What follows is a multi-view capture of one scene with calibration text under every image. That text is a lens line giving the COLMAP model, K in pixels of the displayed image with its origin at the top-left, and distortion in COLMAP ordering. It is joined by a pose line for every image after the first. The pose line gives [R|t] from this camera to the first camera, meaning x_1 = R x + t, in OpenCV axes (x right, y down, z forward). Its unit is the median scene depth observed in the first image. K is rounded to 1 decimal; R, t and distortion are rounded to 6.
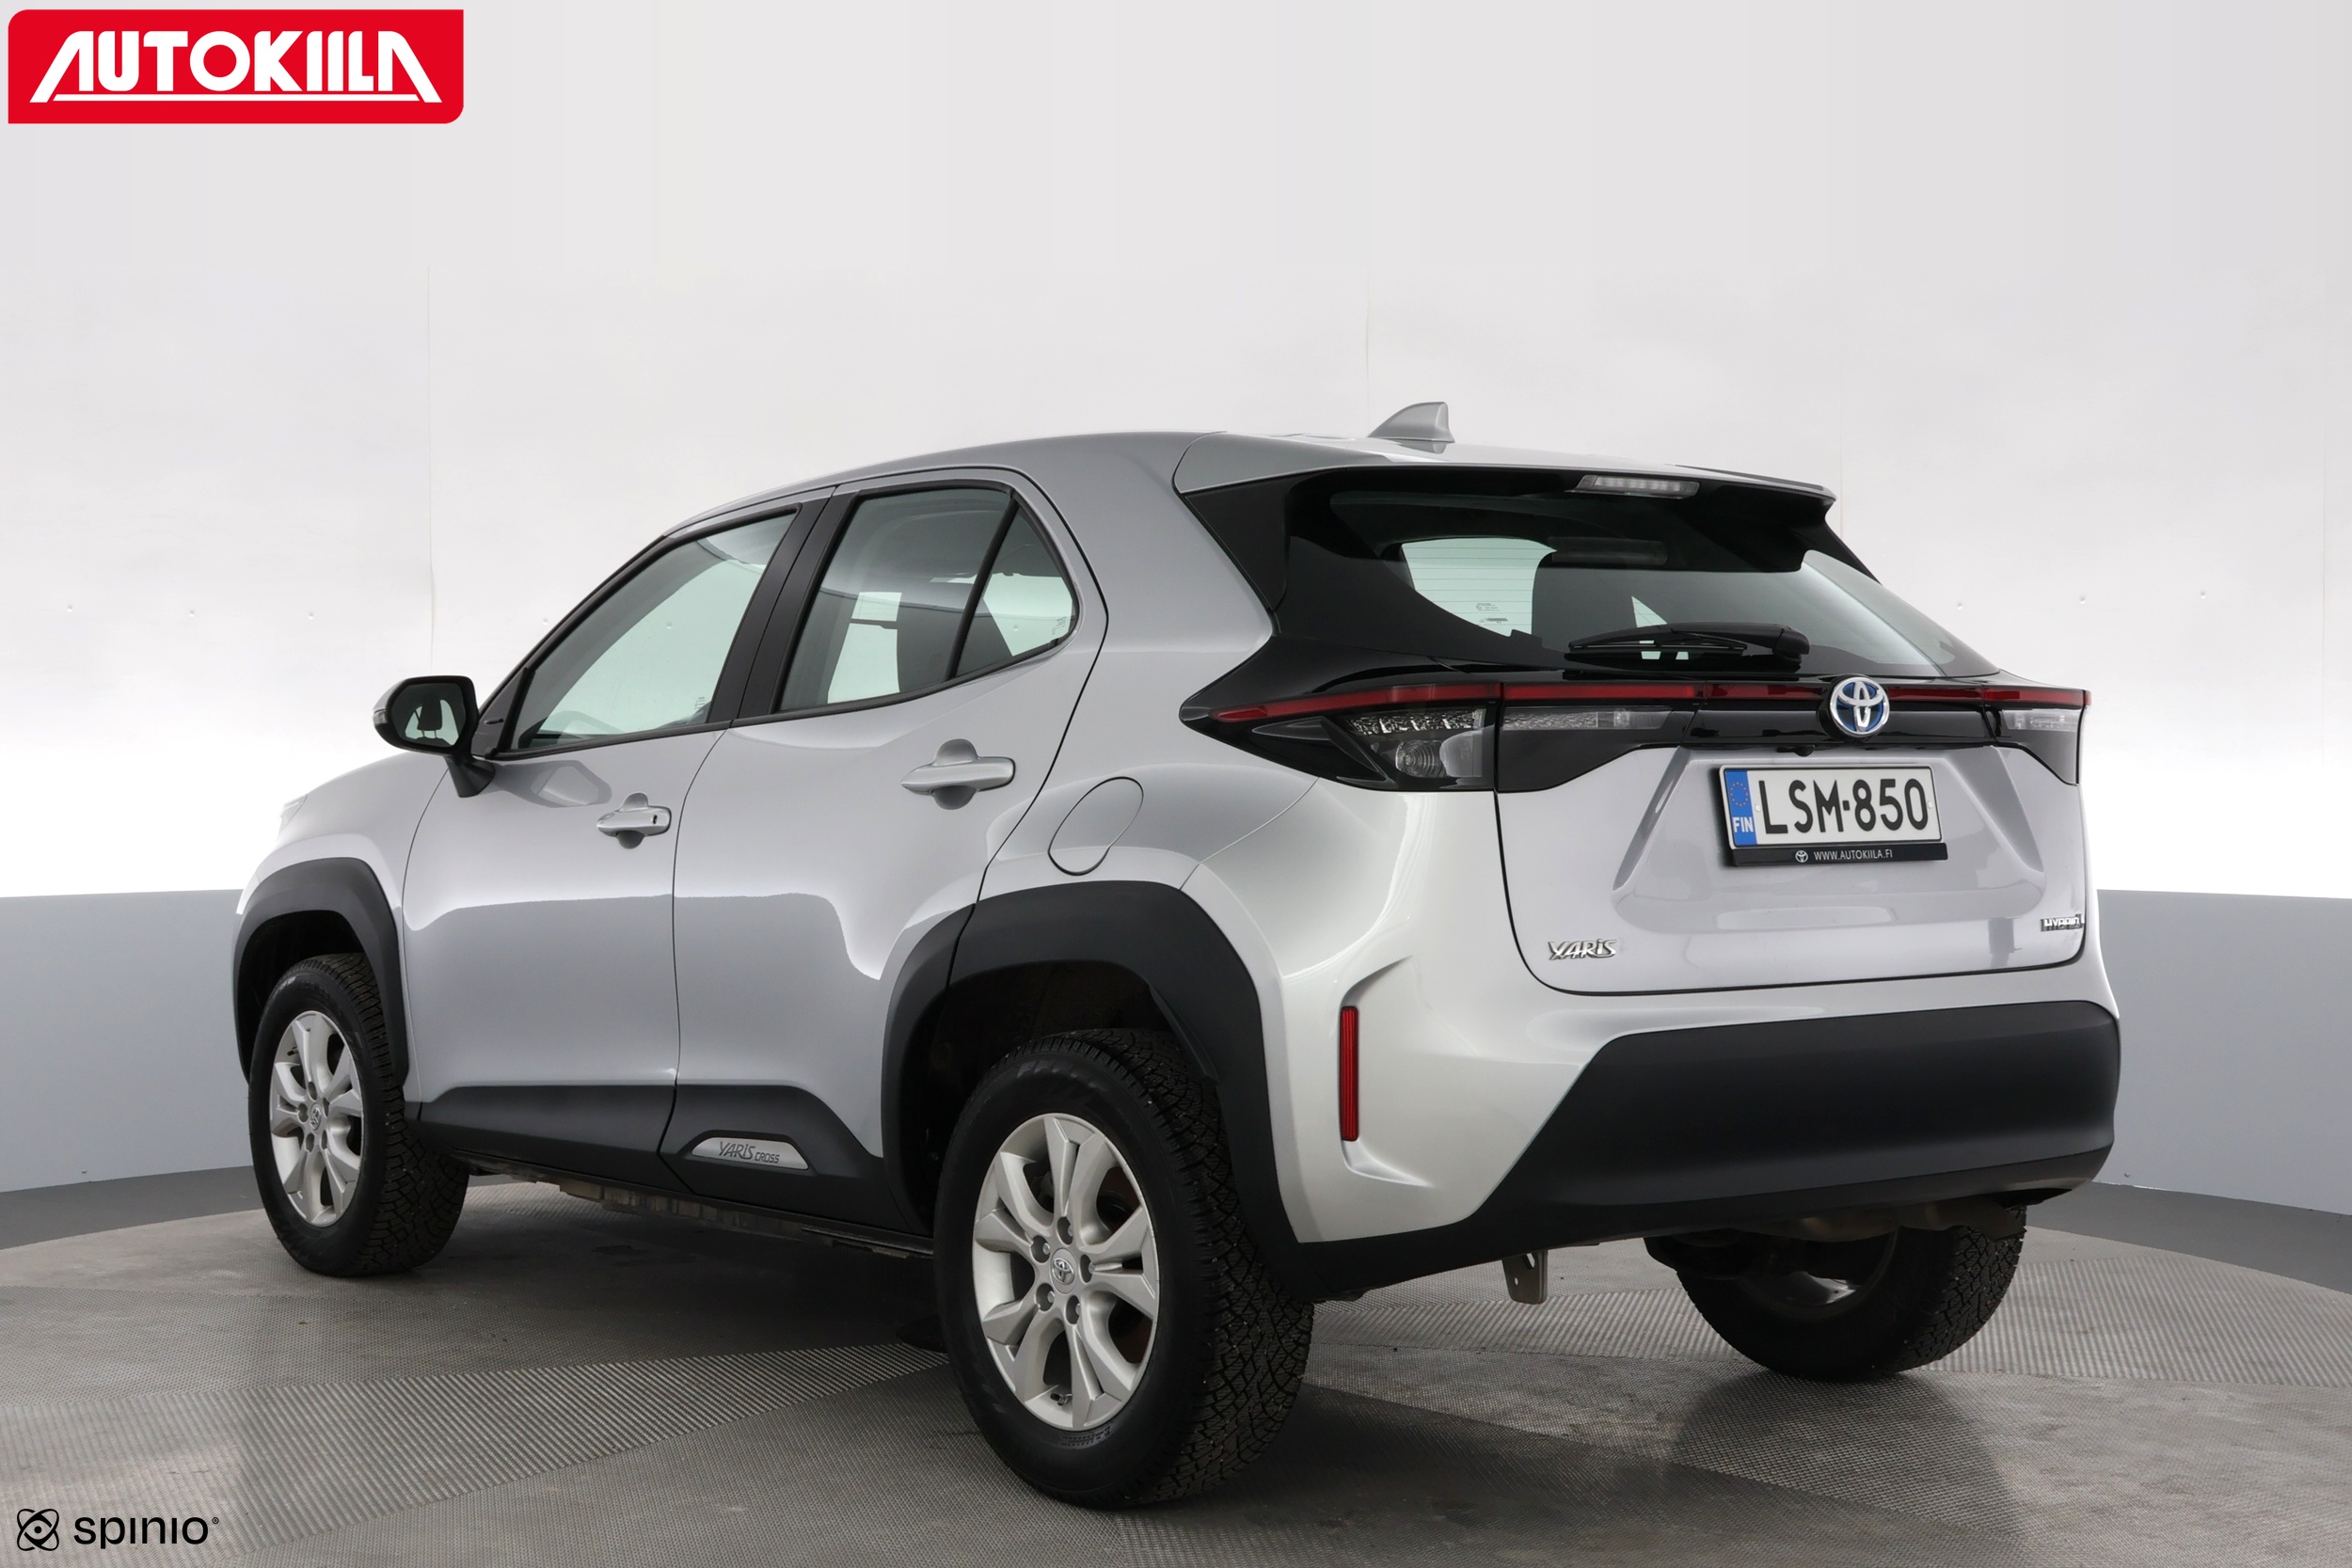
lens RADIAL K [[2093.8, 0, 1176.8], [0, 2093.8, 786.5], [0, 0, 1]] dist [-0.019696, -0.011484]
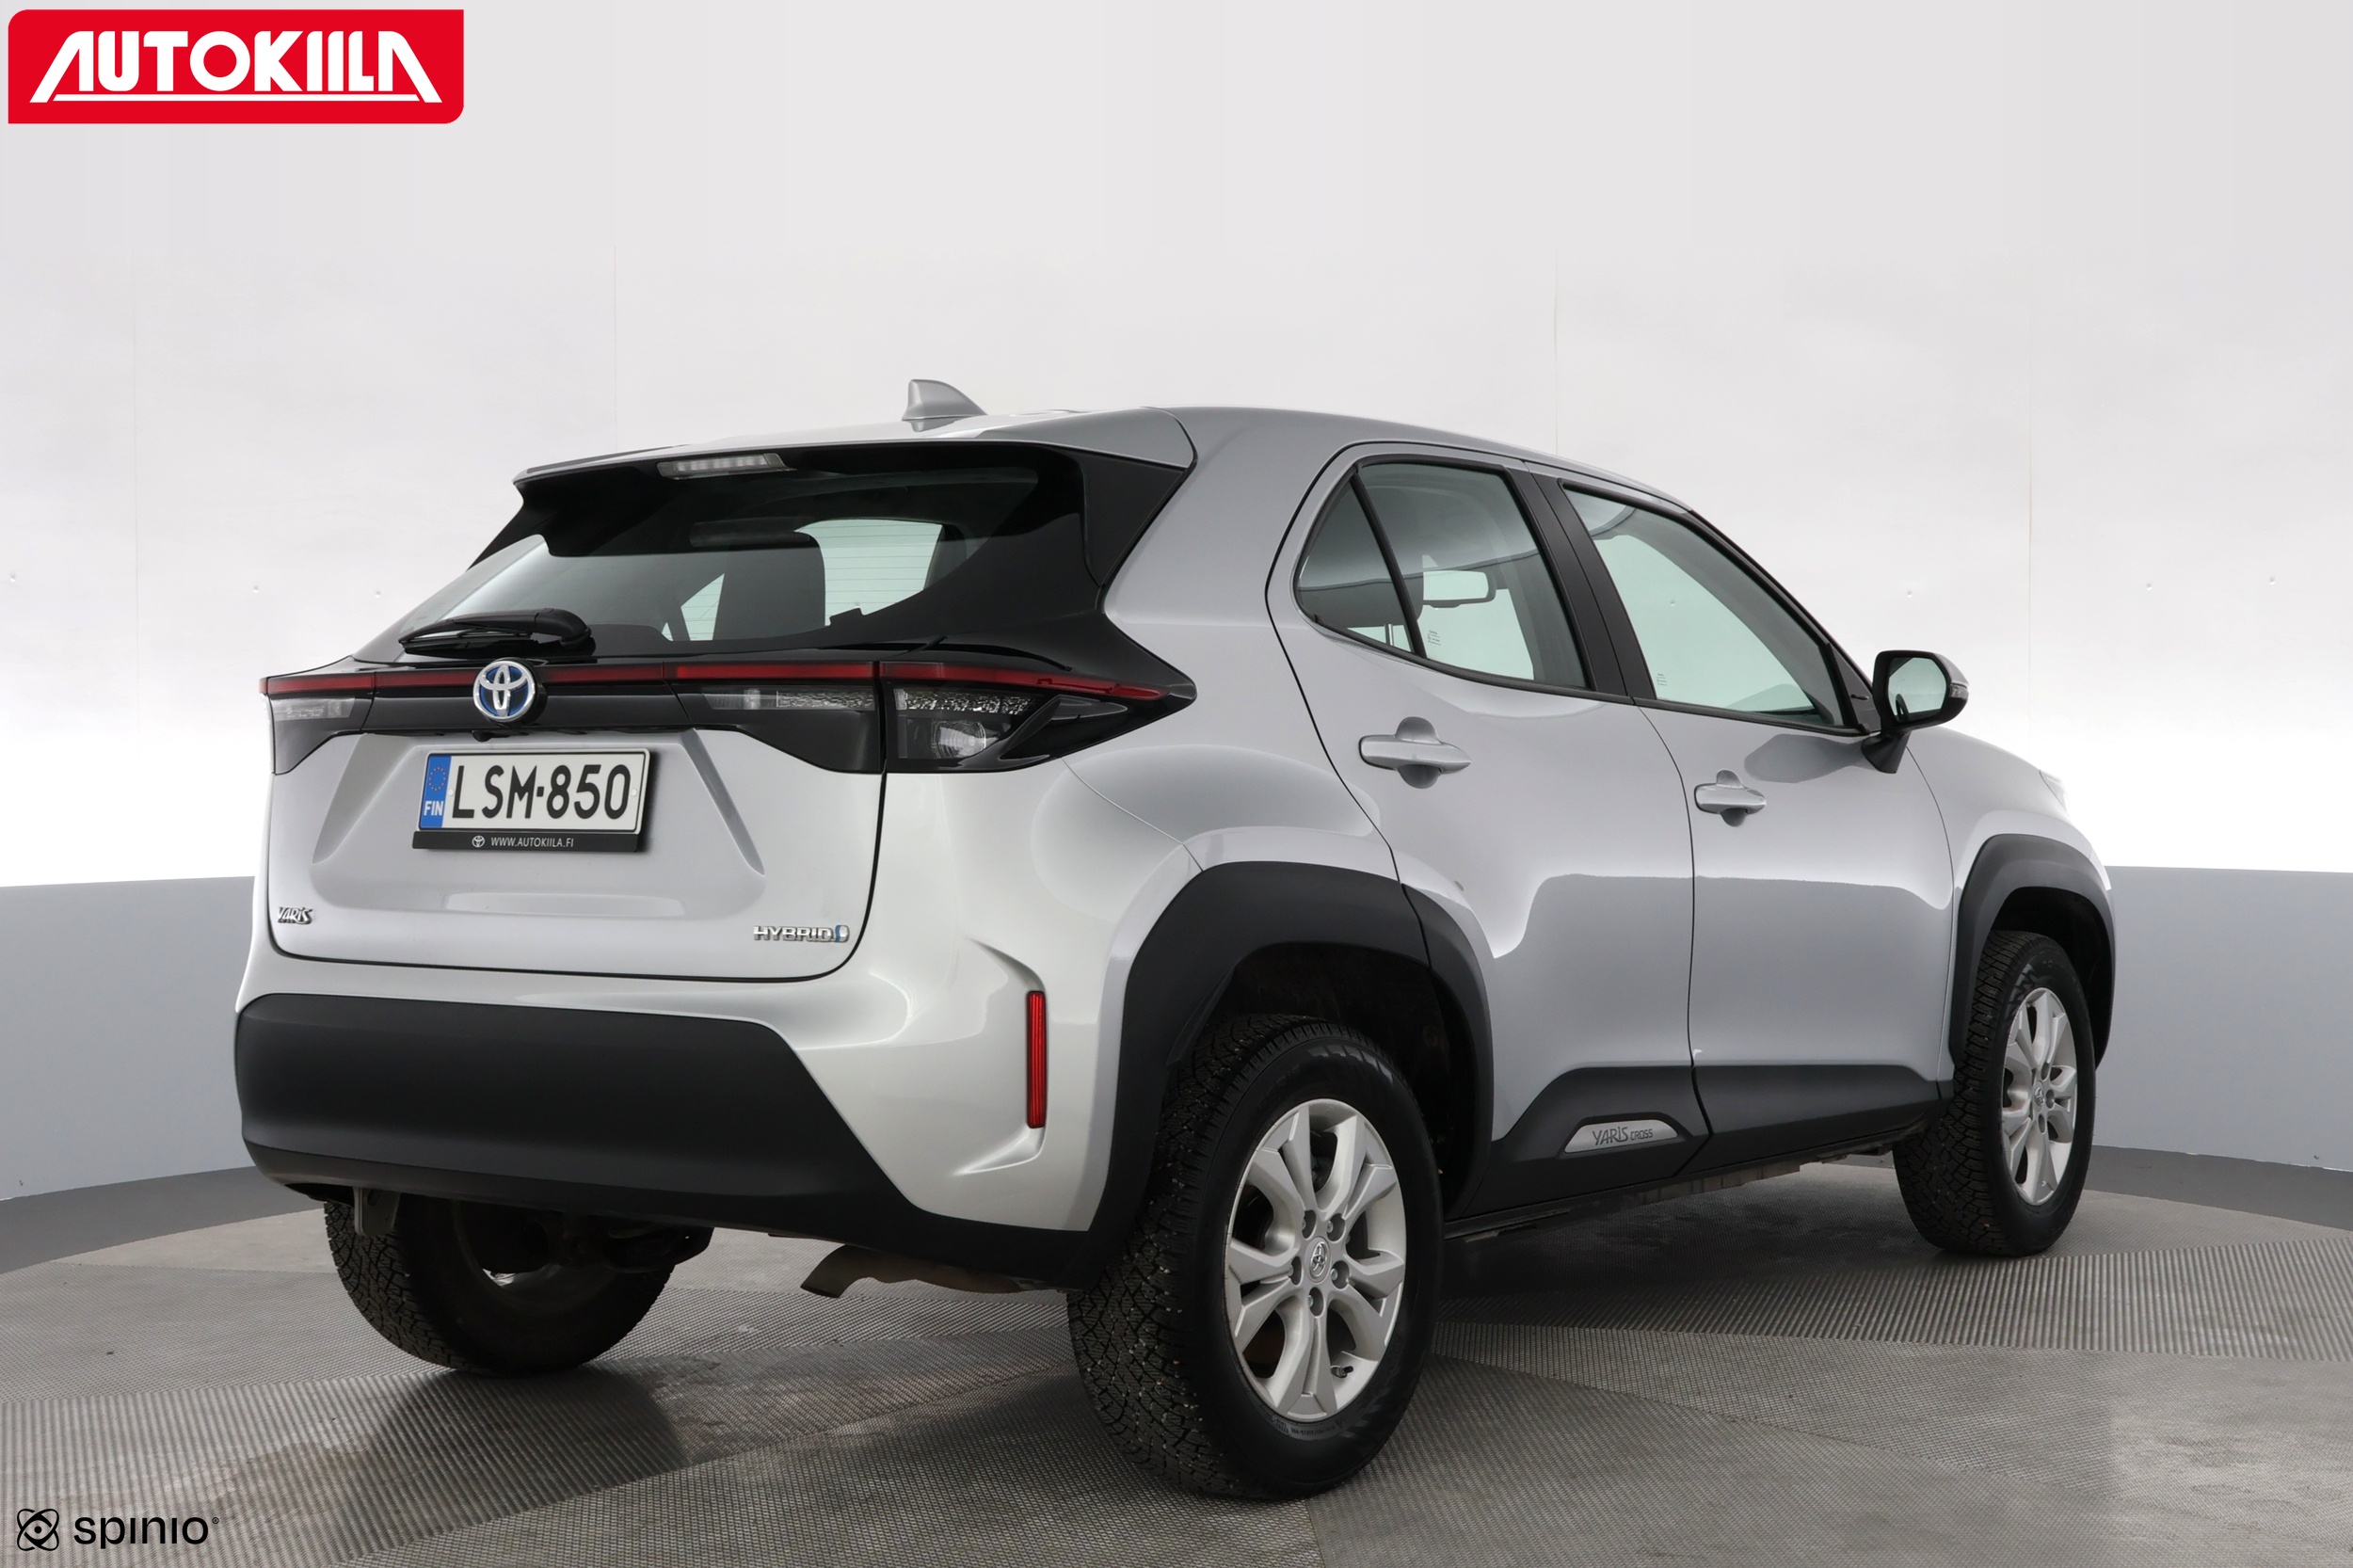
lens RADIAL K [[2094.8, 0, 1176.8], [0, 2094.8, 769.3], [0, 0, 1]] dist [-0.019696, -0.011484]
pose [[0.683095, 0.008452, -0.730281, 1.241348], [-0.005964, 0.999964, 0.005995, -0.009030], [0.730305, 0.000260, 0.683121, 0.552115]]
